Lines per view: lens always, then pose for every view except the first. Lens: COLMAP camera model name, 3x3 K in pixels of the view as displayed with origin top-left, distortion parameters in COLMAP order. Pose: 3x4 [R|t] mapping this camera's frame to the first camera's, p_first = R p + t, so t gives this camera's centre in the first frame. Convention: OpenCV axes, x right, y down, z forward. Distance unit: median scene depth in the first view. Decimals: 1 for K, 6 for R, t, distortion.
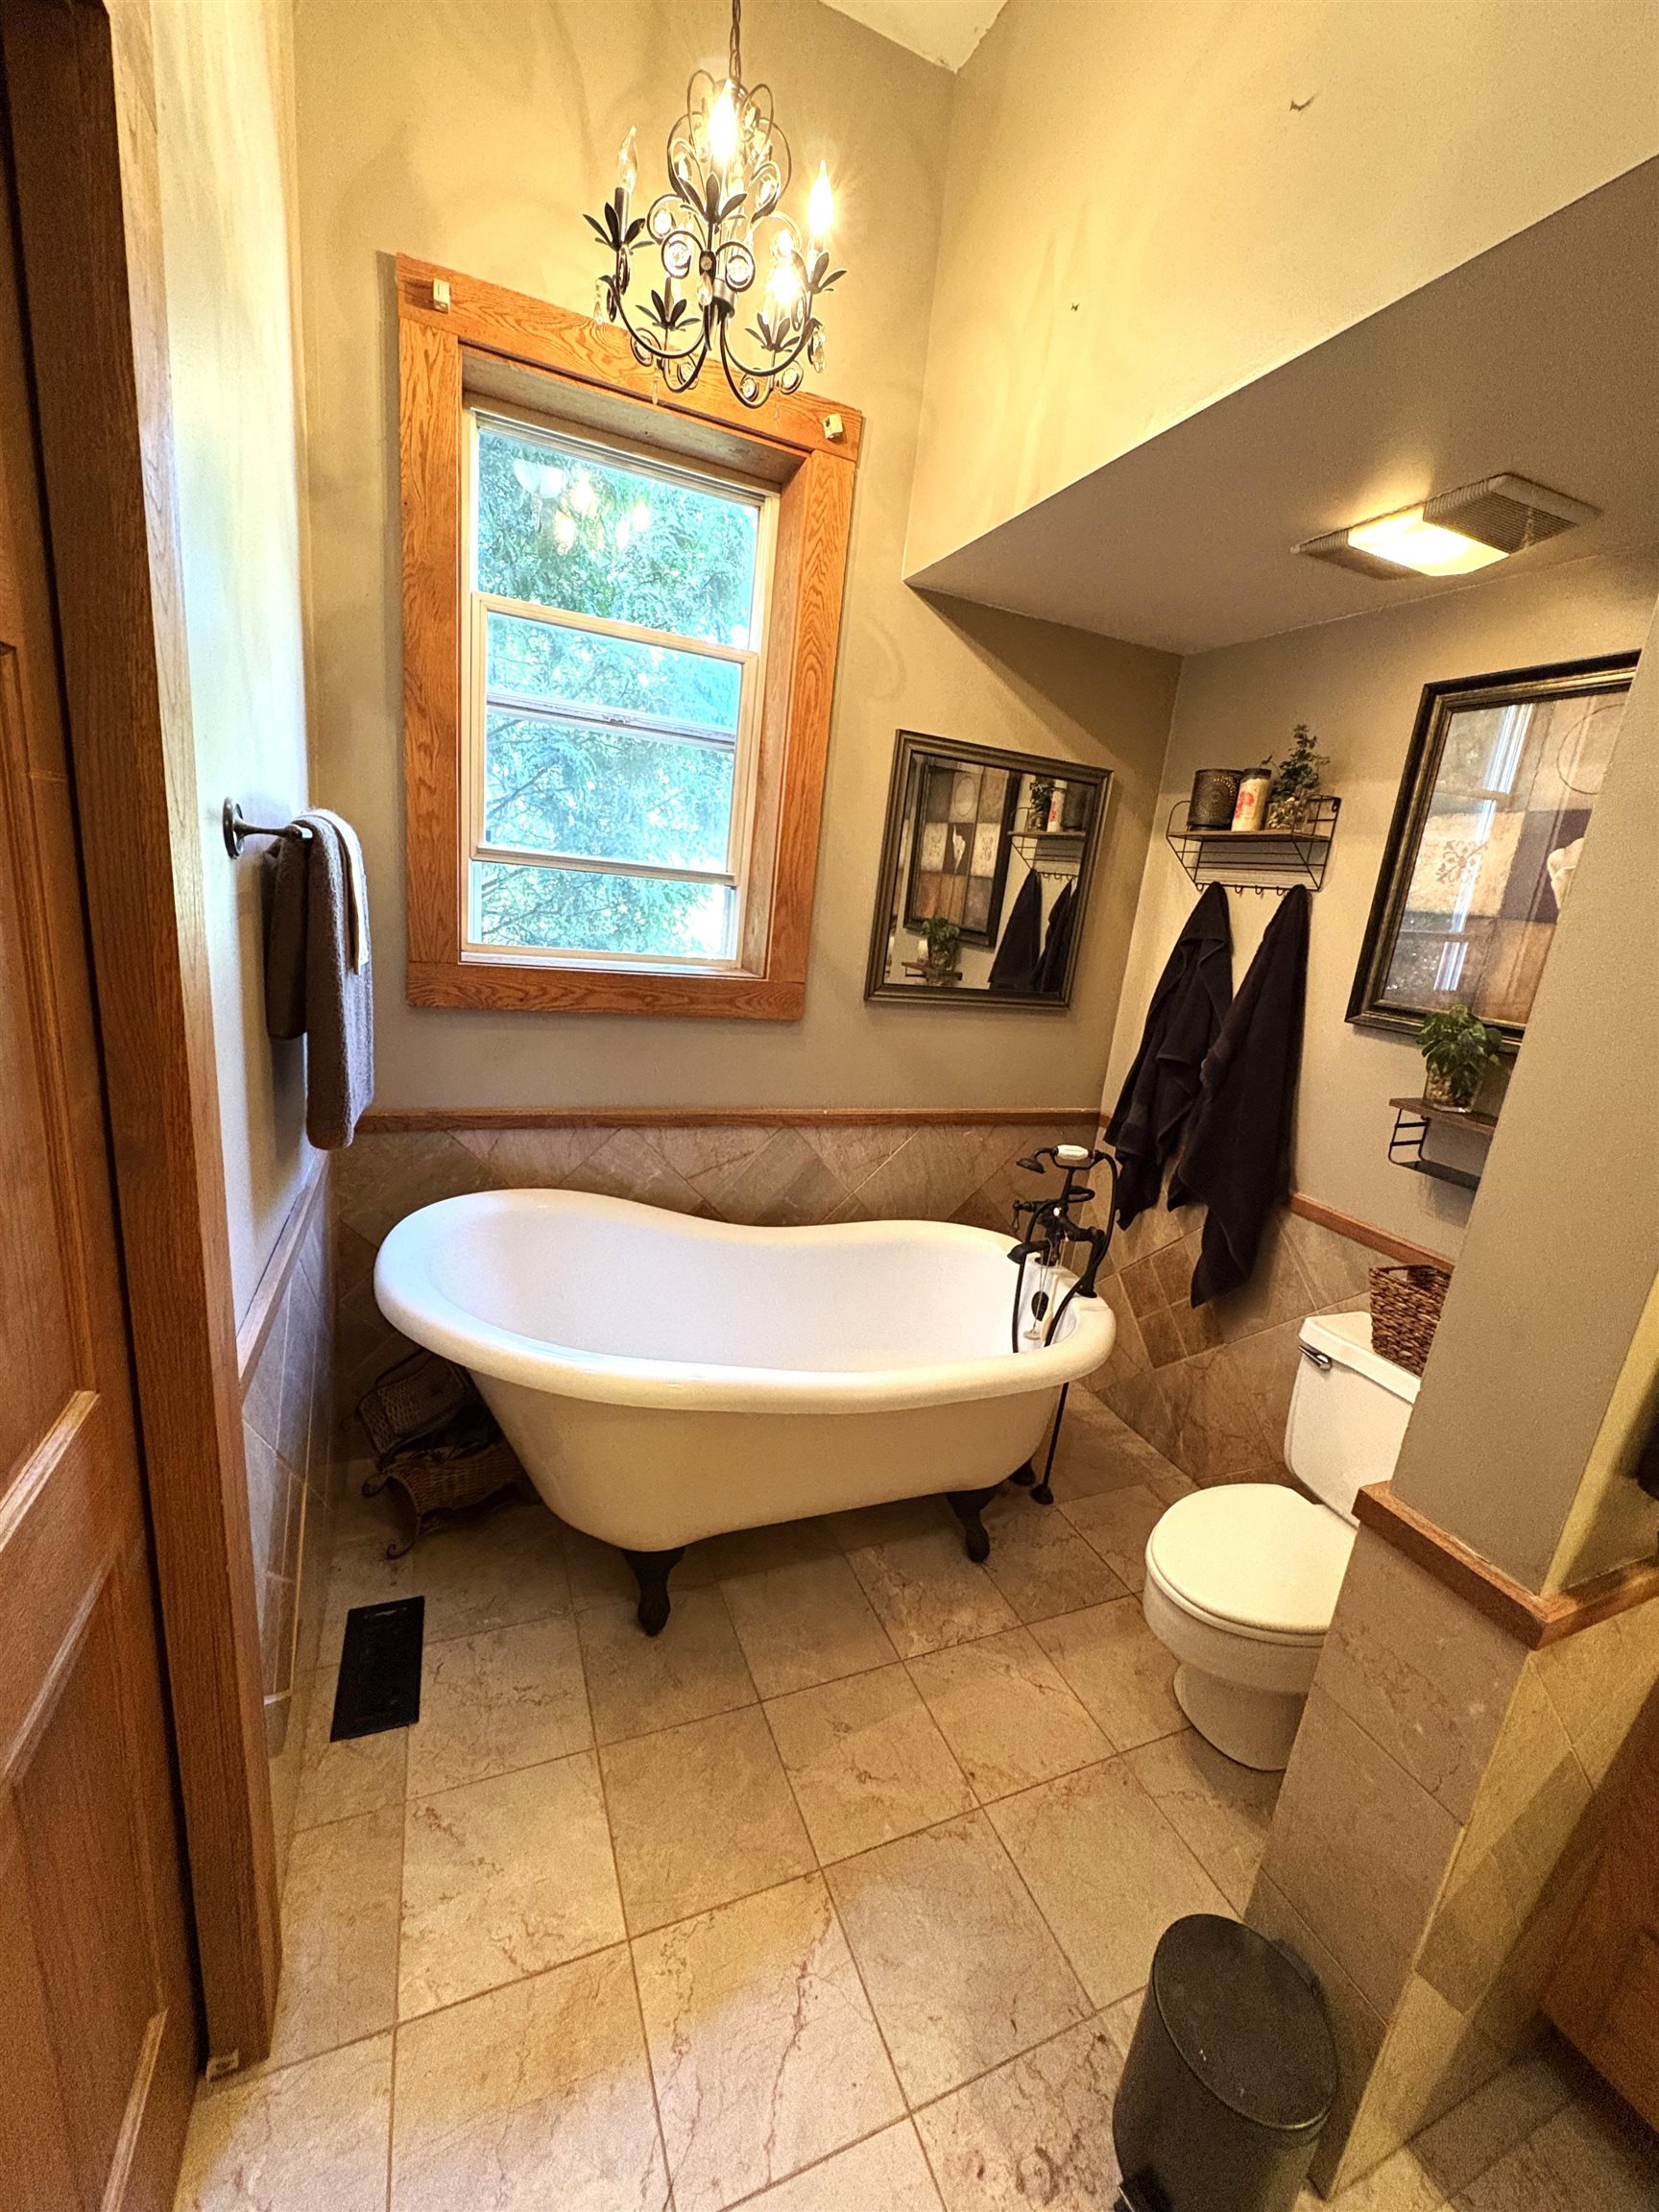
lens RADIAL K [[872.3, 0, 826.0], [0, 872.3, 1105.2], [0, 0, 1]] dist [0.000156, 0.000025]
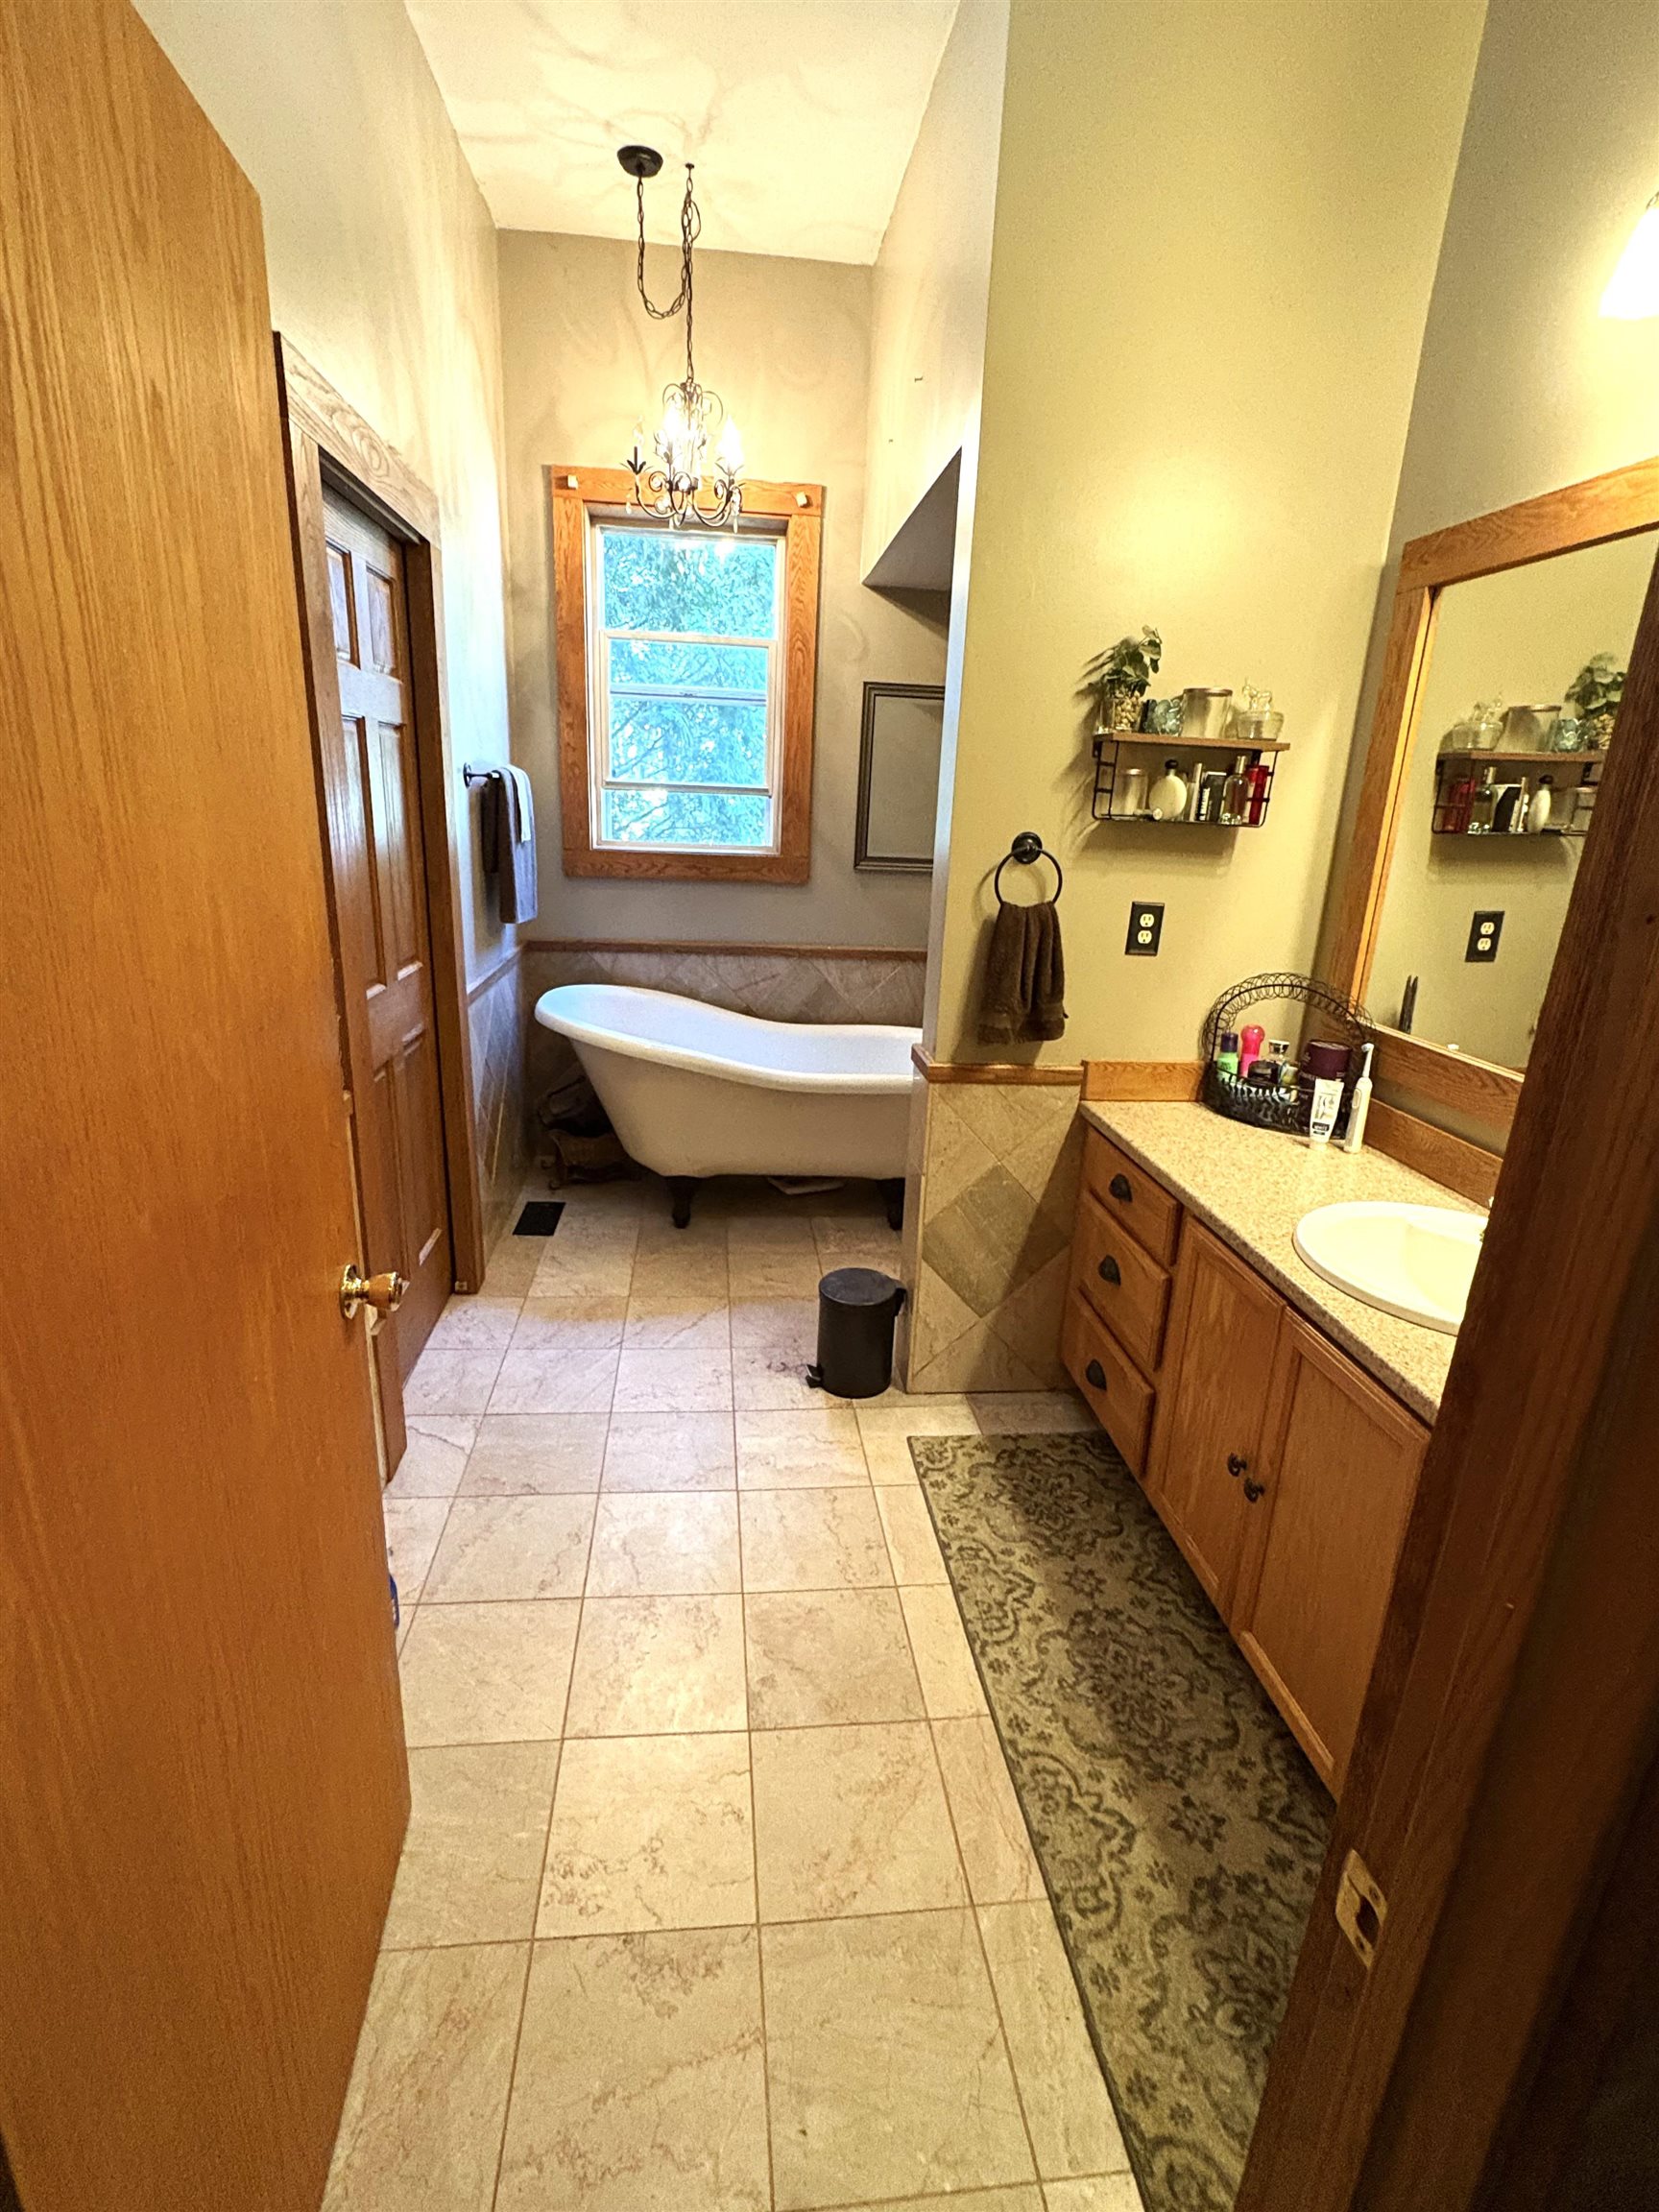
lens RADIAL K [[1031.0, 0, 828.2], [0, 1031.0, 1103.3], [0, 0, 1]] dist [0.003427, 0.000314]
pose [[0.956348, 0.019850, -0.291554, 0.665725], [-0.014374, 0.999678, 0.020912, 0.305498], [0.291875, -0.015808, 0.956326, -0.860485]]
